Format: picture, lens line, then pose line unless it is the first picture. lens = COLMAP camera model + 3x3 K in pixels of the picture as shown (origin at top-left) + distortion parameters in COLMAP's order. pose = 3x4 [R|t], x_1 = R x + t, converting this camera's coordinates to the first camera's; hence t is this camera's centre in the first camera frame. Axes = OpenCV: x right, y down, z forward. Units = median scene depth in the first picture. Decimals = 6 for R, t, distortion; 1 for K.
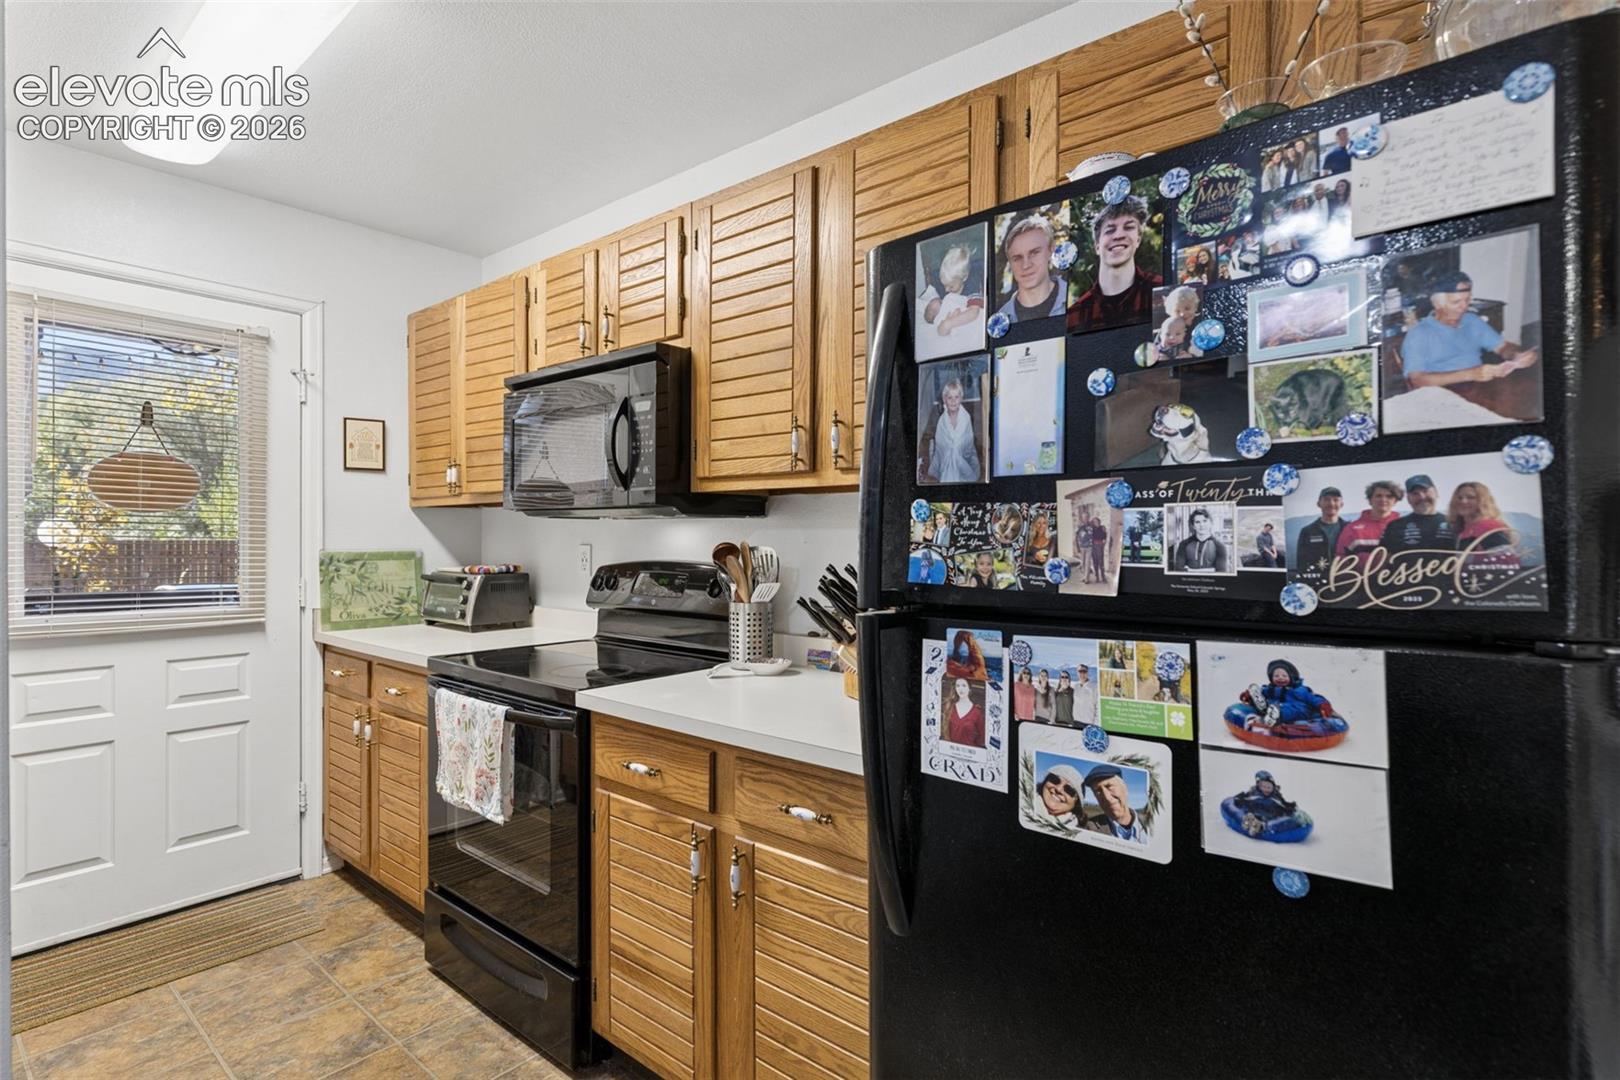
lens RADIAL K [[733.7, 0, 805.4], [0, 733.7, 529.1], [0, 0, 1]] dist [-0.001045, -0.000102]
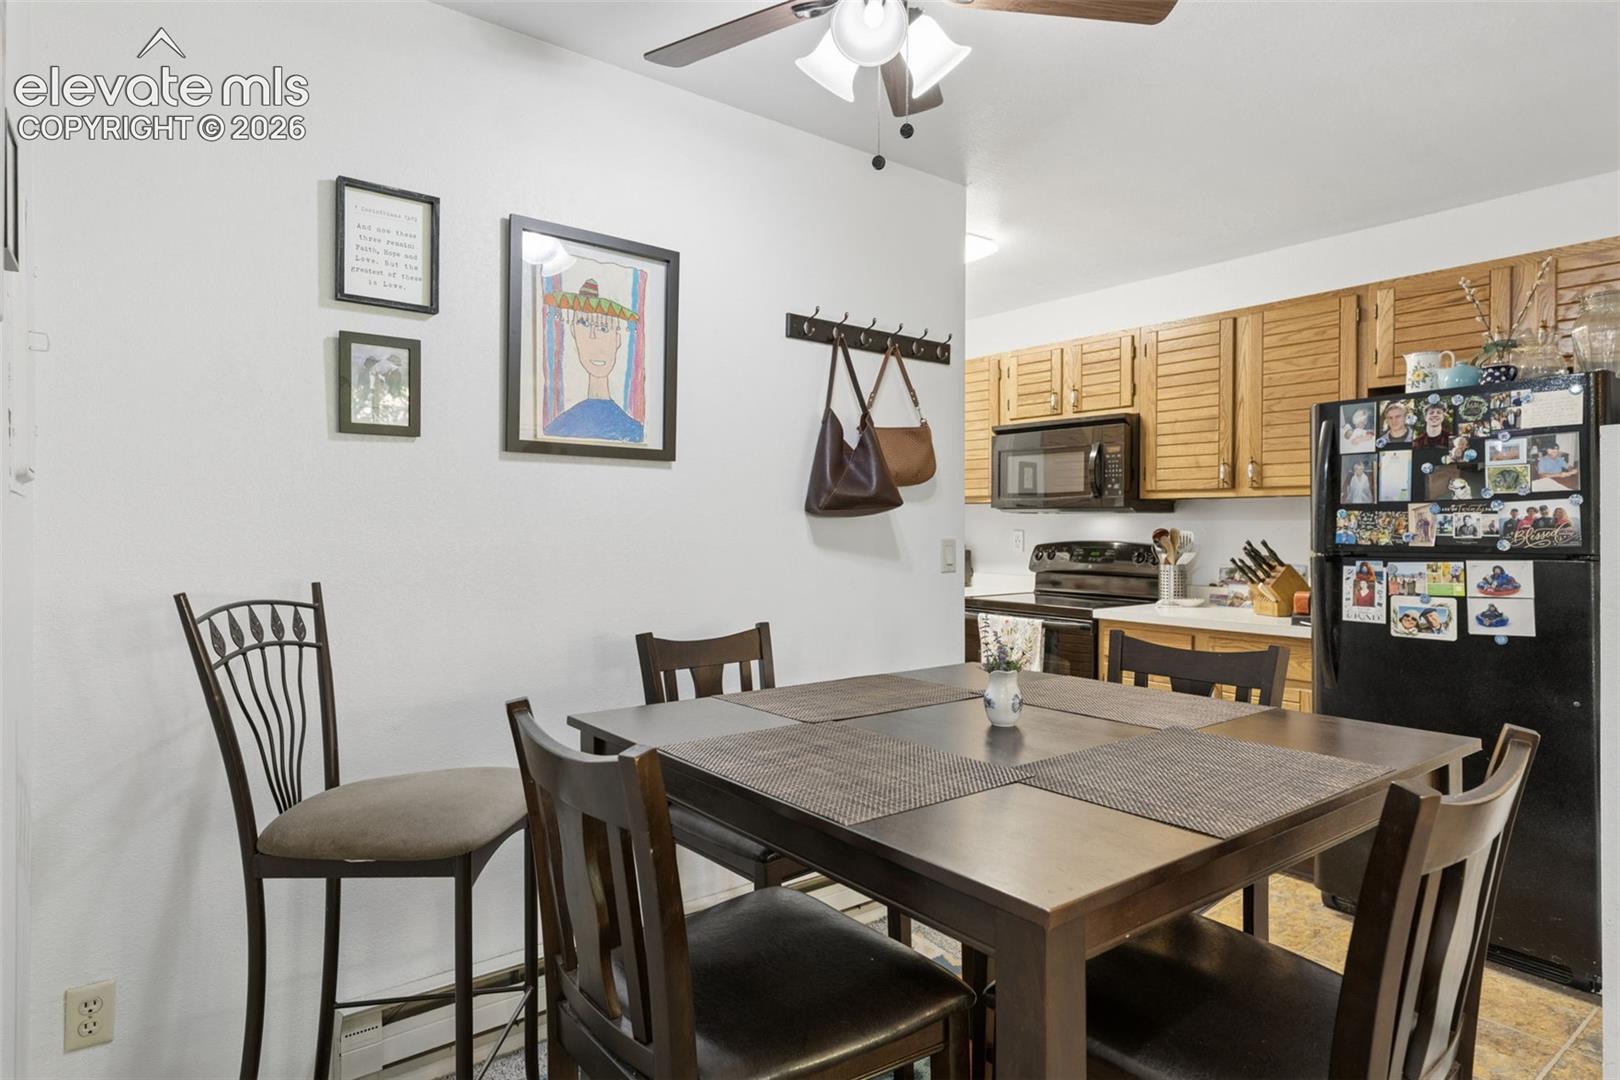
lens RADIAL K [[885.1, 0, 785.3], [0, 885.1, 518.3], [0, 0, 1]] dist [0.002636, 0.000496]
pose [[0.979930, -0.001184, -0.199338, -1.249133], [0.001404, 0.999999, 0.000959, -0.018979], [0.199337, -0.001219, 0.979930, -2.641810]]
